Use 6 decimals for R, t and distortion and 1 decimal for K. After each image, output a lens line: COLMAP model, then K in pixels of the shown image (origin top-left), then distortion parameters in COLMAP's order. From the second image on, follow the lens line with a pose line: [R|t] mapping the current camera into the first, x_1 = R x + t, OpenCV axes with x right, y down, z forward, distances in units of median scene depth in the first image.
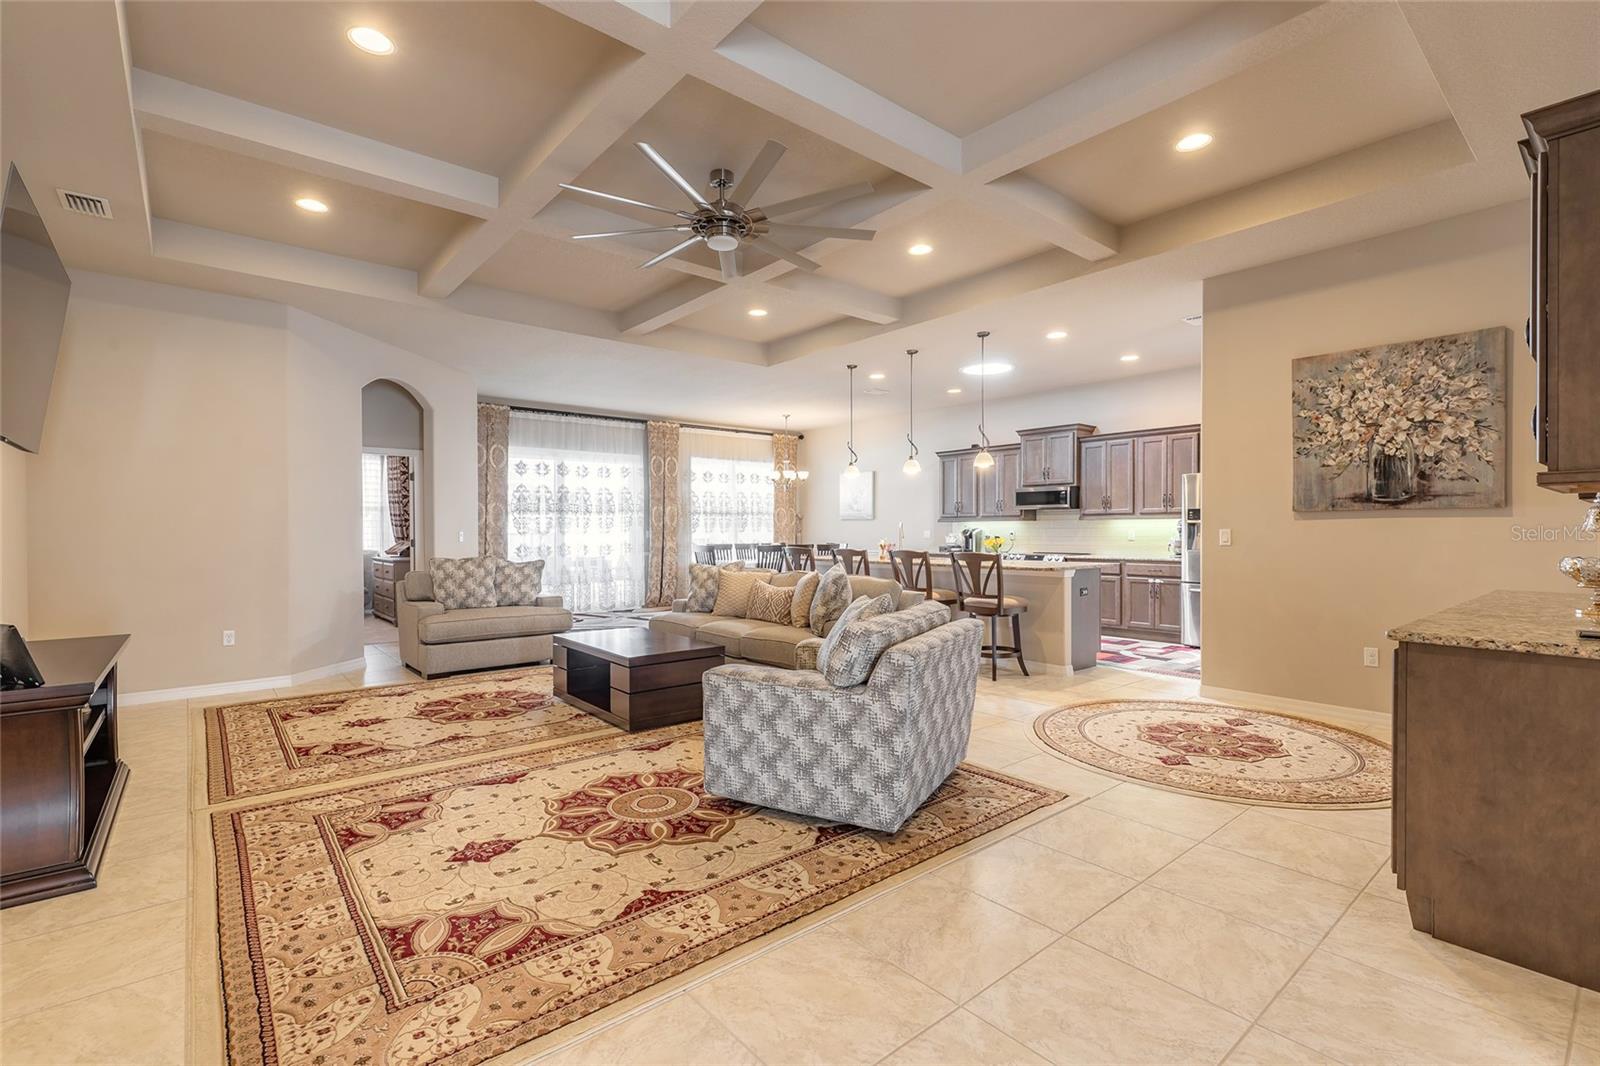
lens RADIAL K [[720.3, 0, 795.3], [0, 720.3, 532.0], [0, 0, 1]] dist [-0.000142, -0.000256]
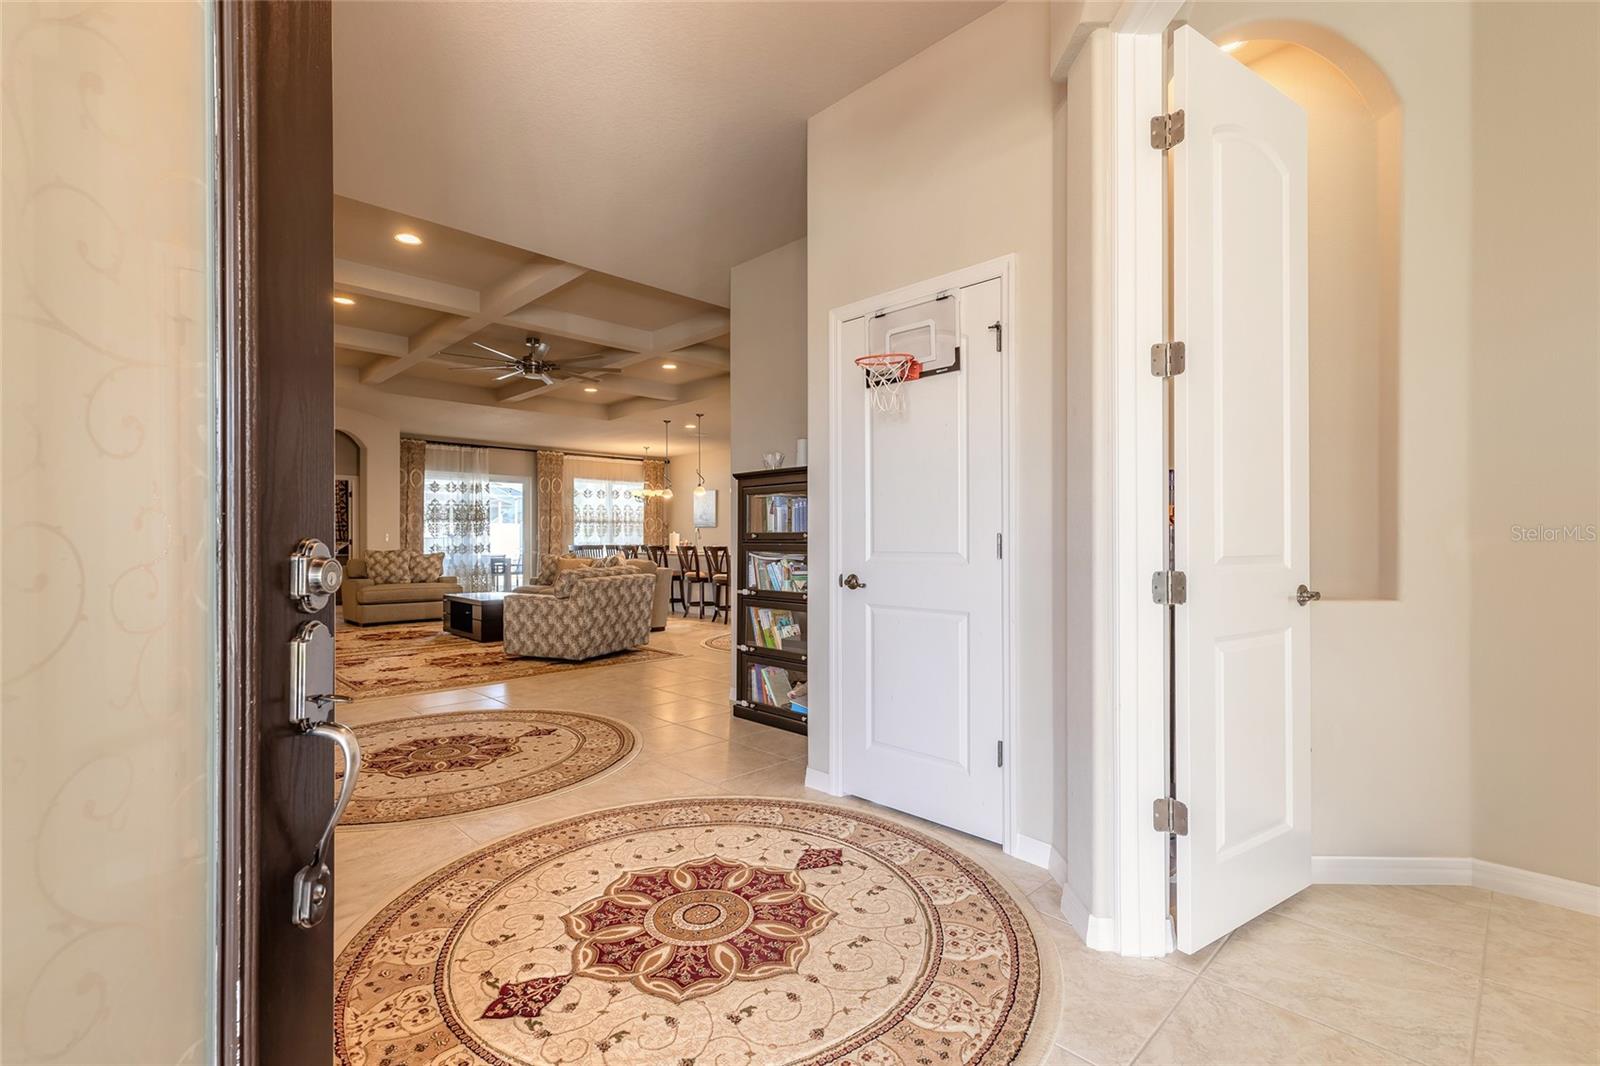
lens RADIAL K [[720.3, 0, 805.5], [0, 720.3, 535.8], [0, 0, 1]] dist [-0.000142, -0.000256]
pose [[0.996098, 0.002903, 0.088203, 0.186260], [-0.002209, 0.999966, -0.007955, 0.010814], [-0.088223, 0.007729, 0.996071, -0.389216]]
